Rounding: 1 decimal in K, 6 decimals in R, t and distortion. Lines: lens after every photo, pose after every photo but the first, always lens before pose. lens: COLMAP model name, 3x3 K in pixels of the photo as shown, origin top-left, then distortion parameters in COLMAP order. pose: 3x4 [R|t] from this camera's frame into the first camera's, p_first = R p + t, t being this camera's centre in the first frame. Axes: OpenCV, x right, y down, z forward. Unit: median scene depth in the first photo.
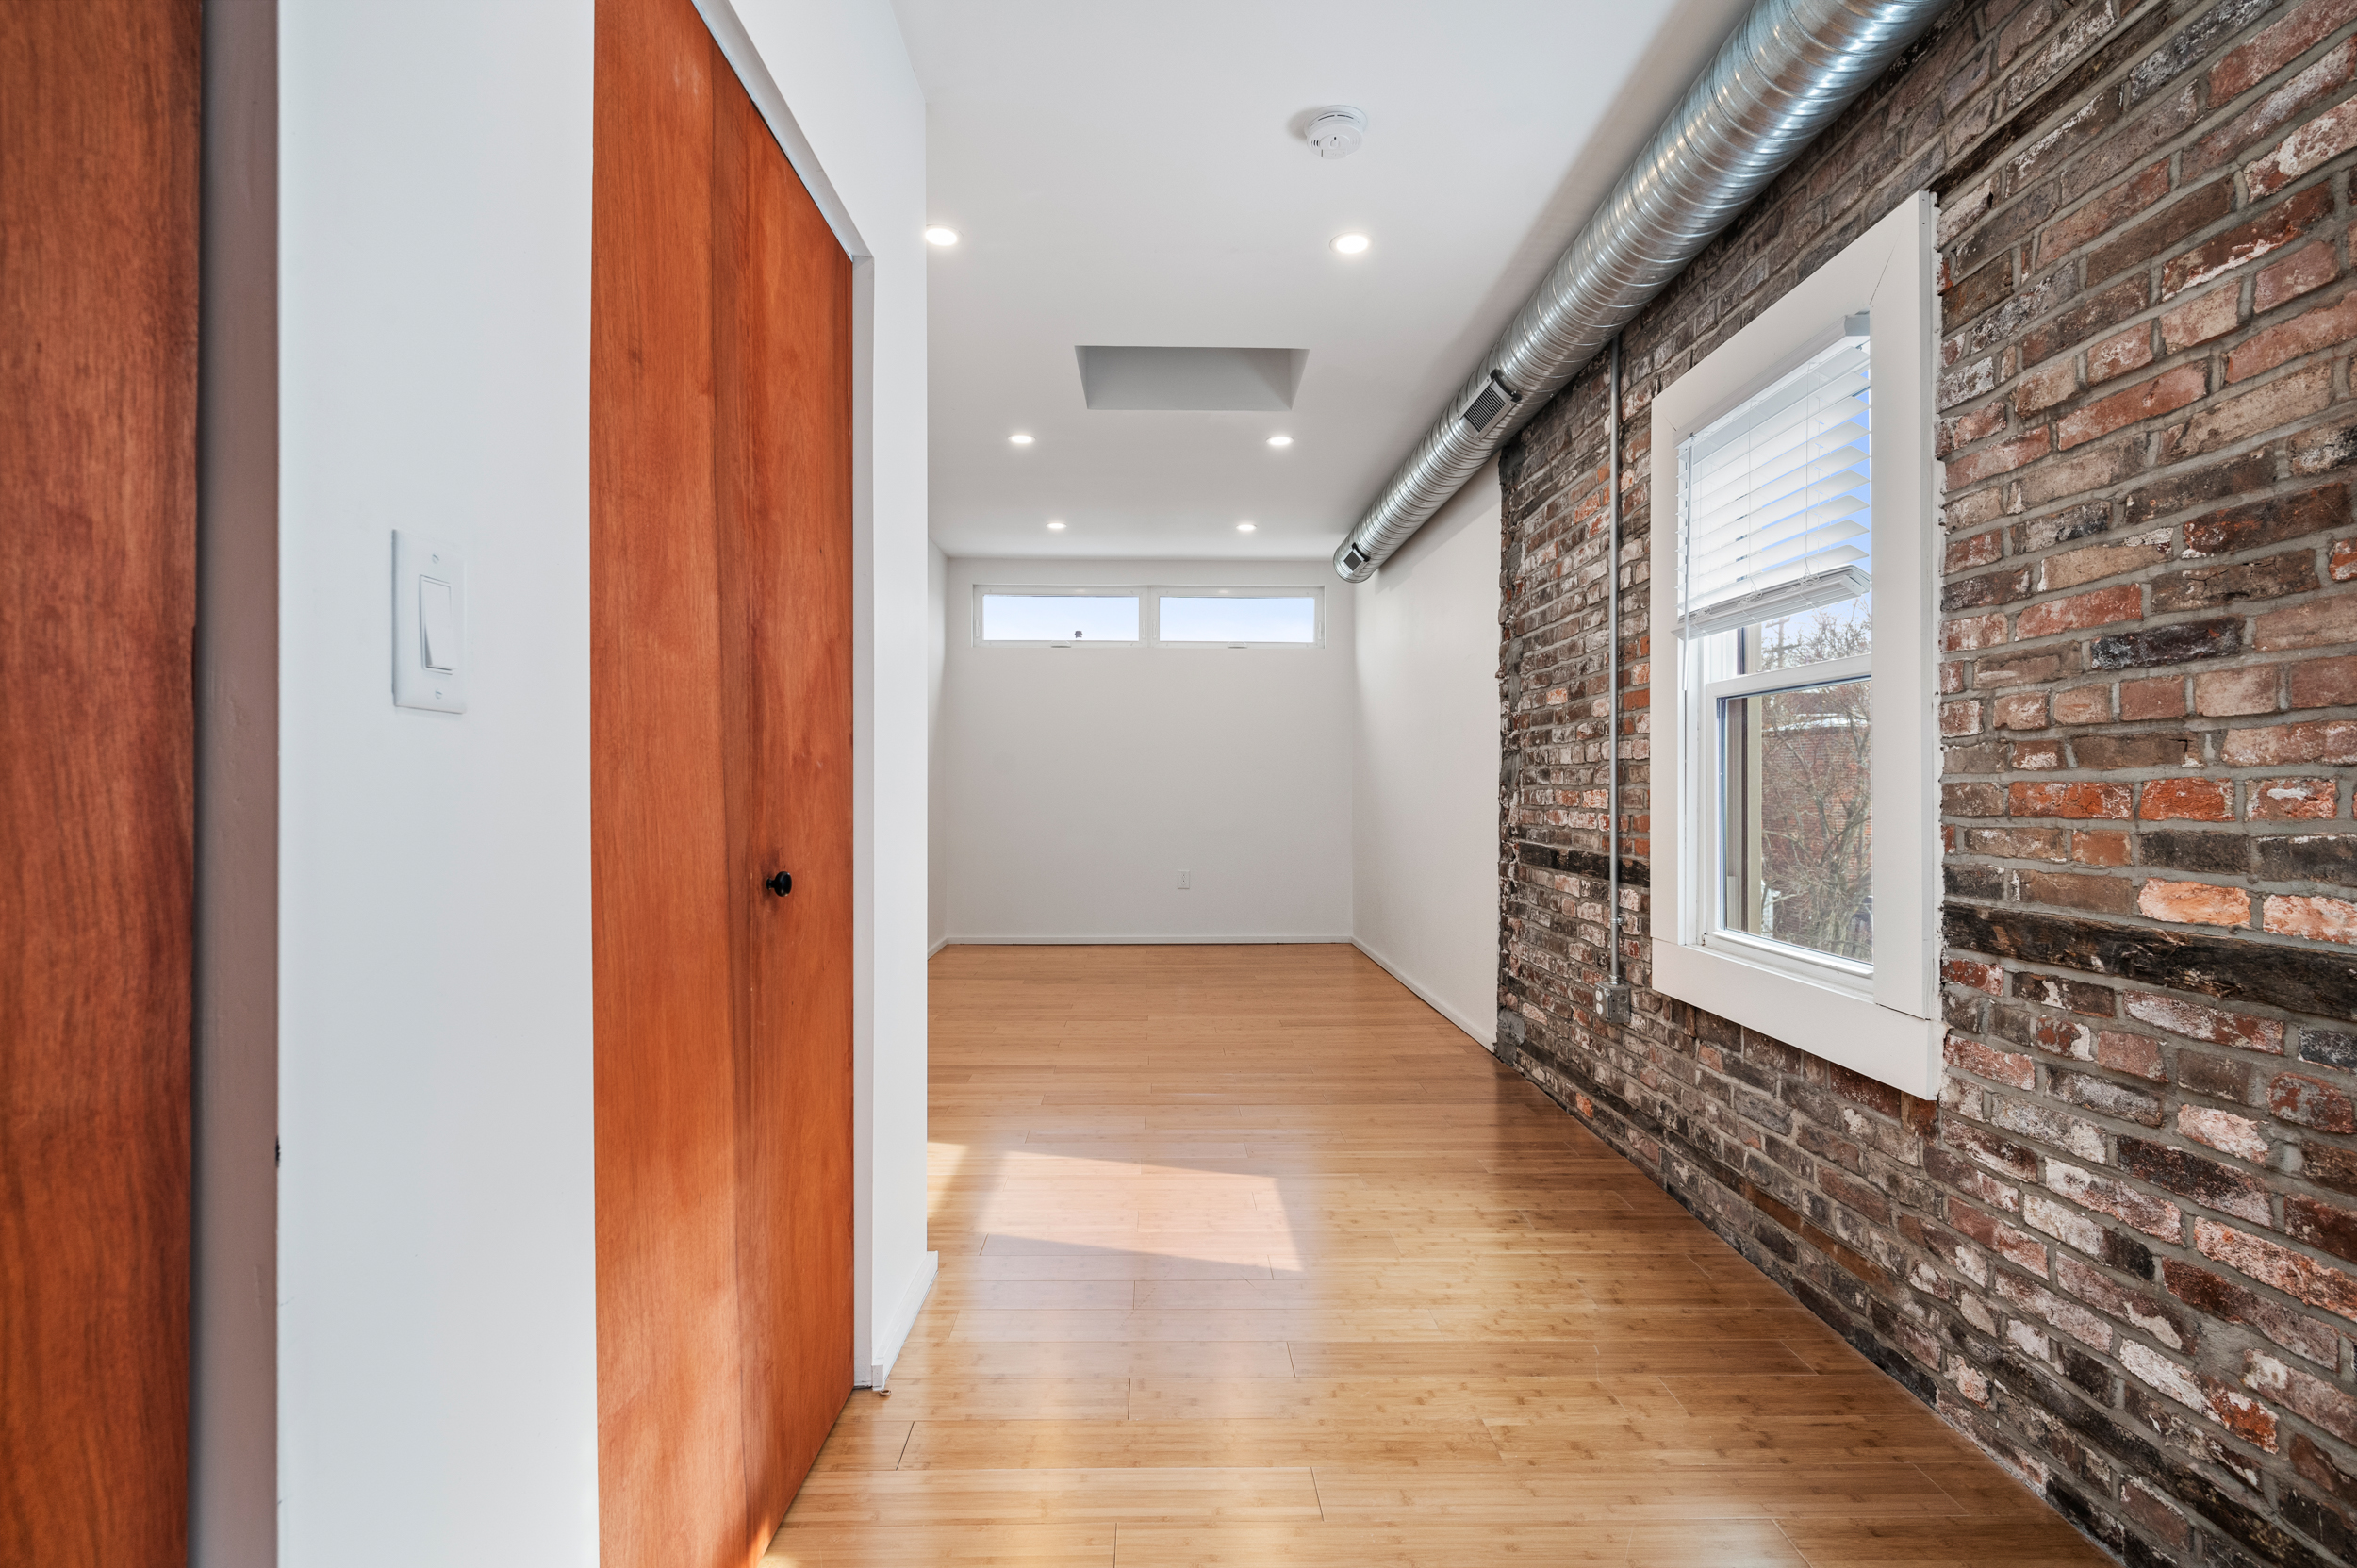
lens RADIAL K [[1052.6, 0, 1180.9], [0, 1052.6, 777.8], [0, 0, 1]] dist [-0.000662, 0.000670]
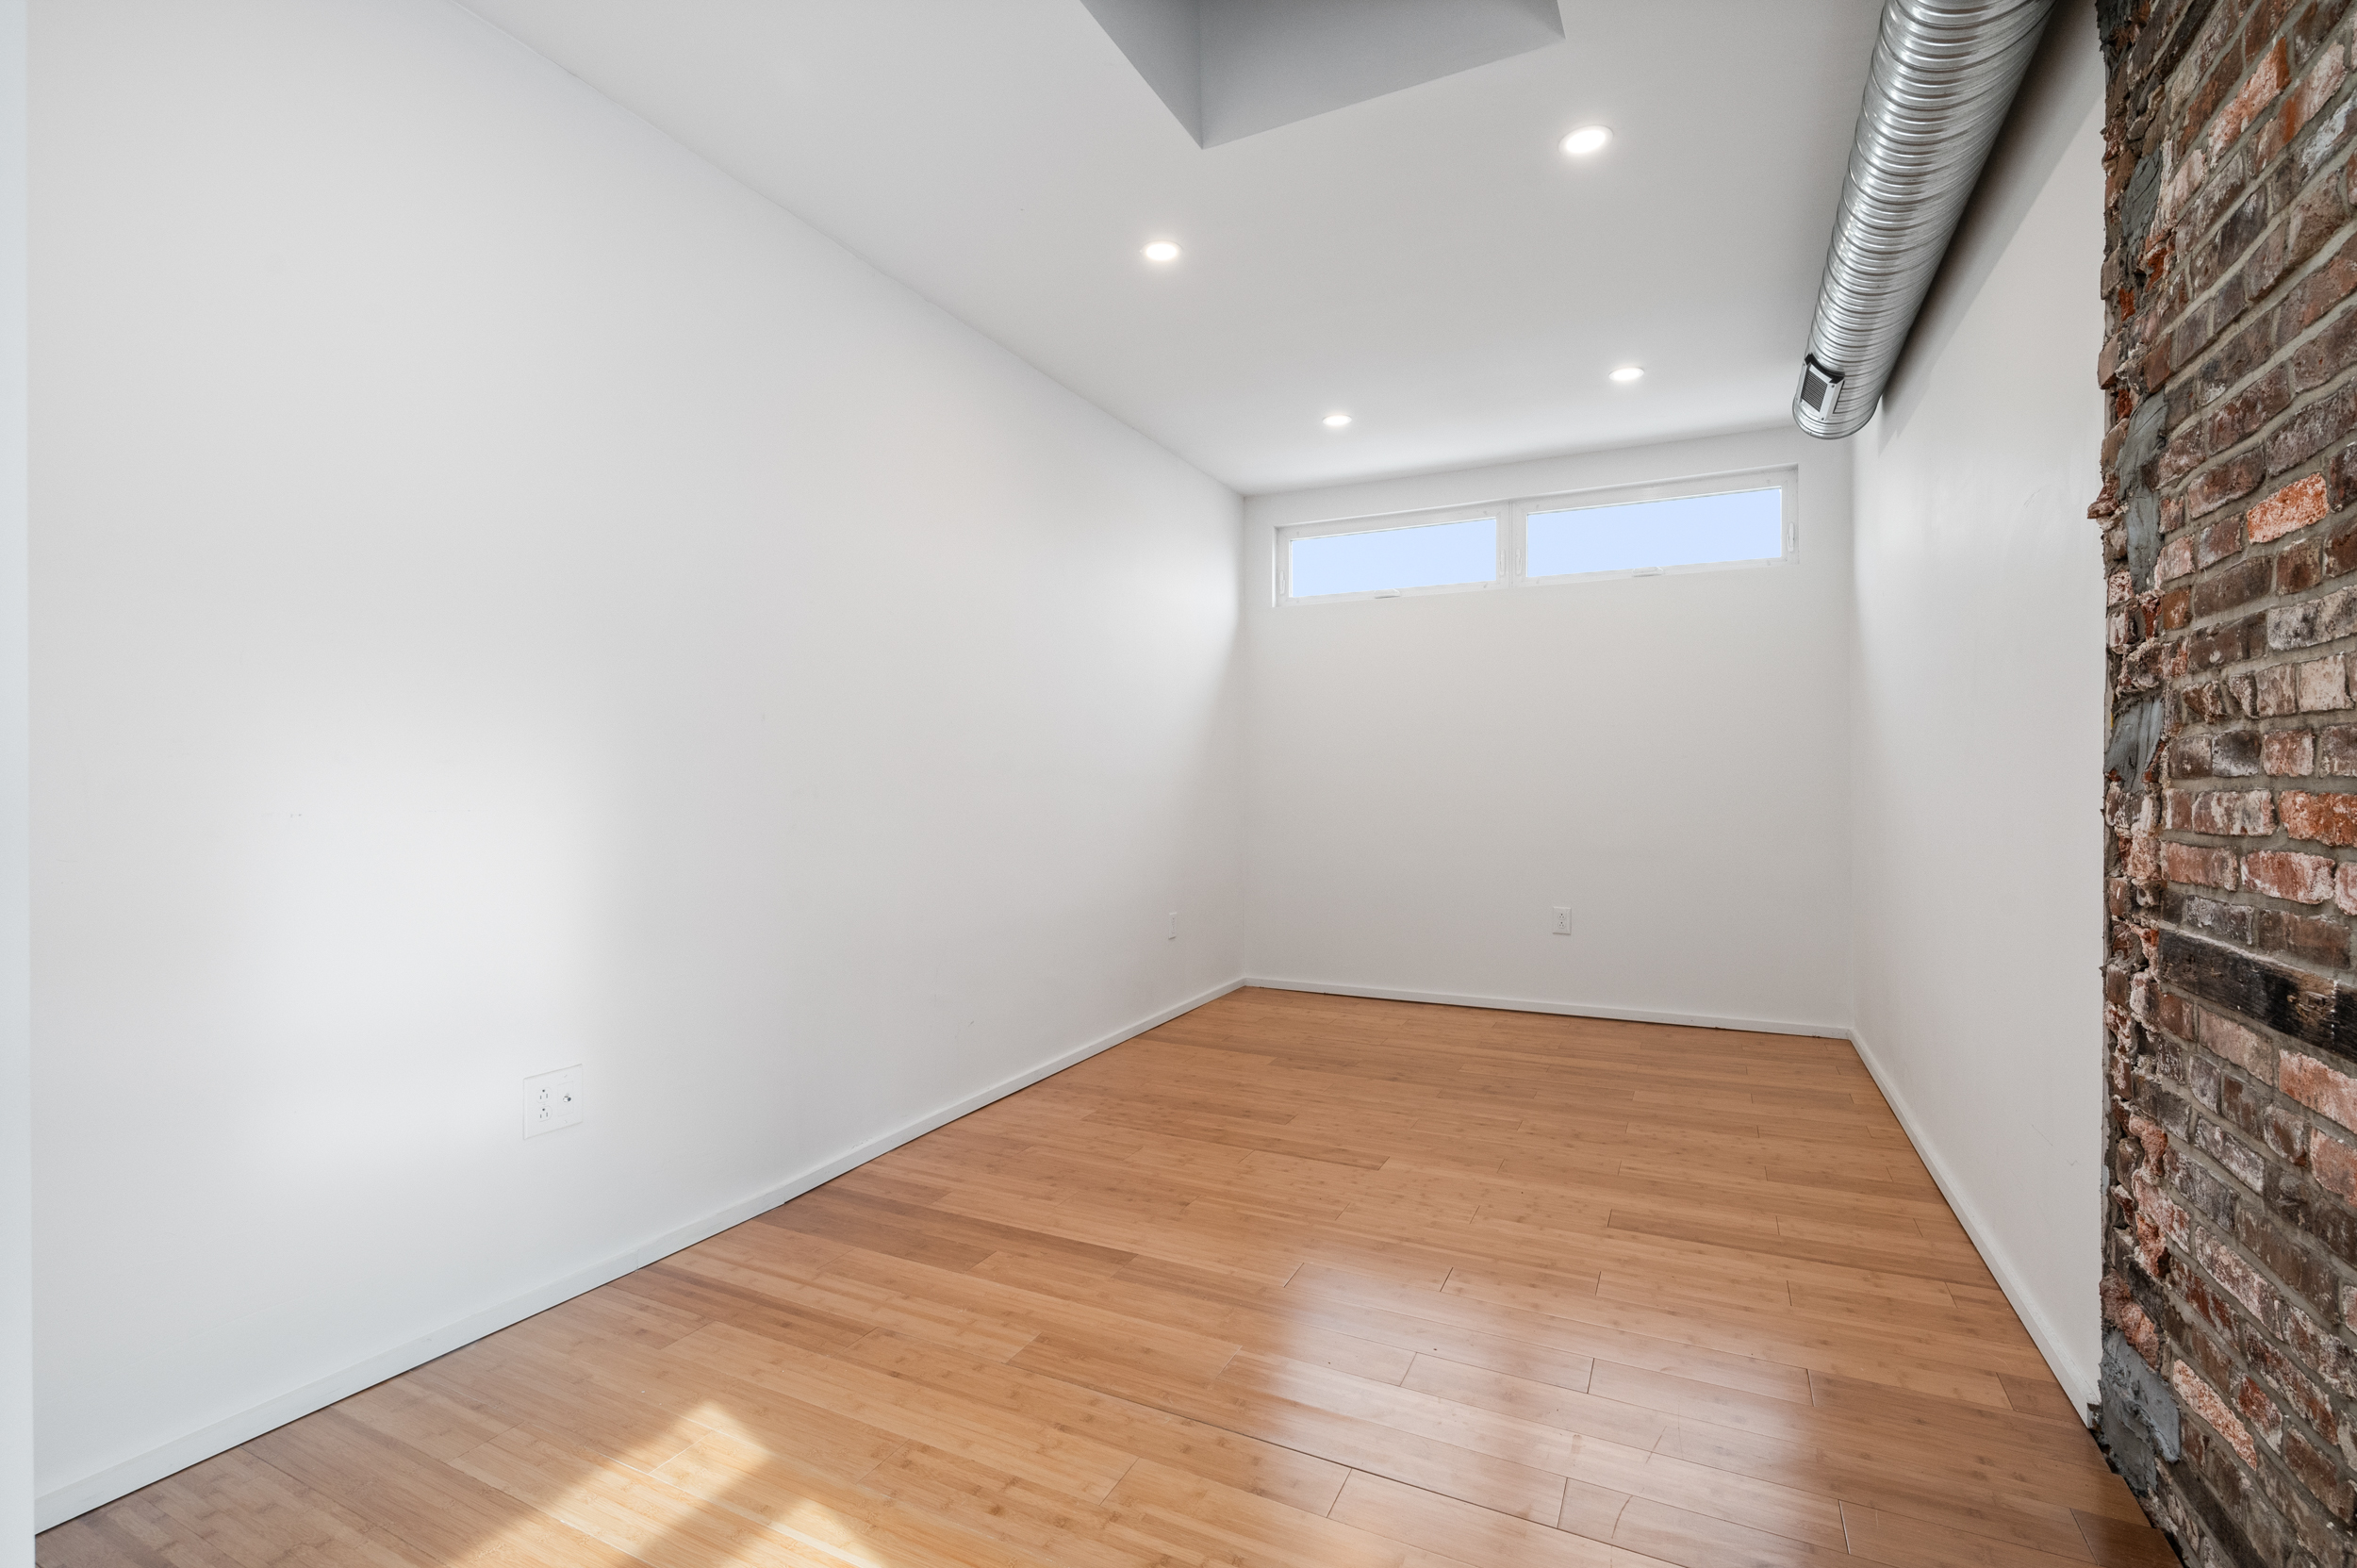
lens RADIAL K [[1052.6, 0, 1180.9], [0, 1052.6, 777.8], [0, 0, 1]] dist [-0.000662, 0.000670]
pose [[0.884999, -0.005937, -0.465555, 0.180674], [0.006227, 0.999980, -0.000915, 0.004559], [0.465552, -0.002089, 0.885018, 0.484145]]
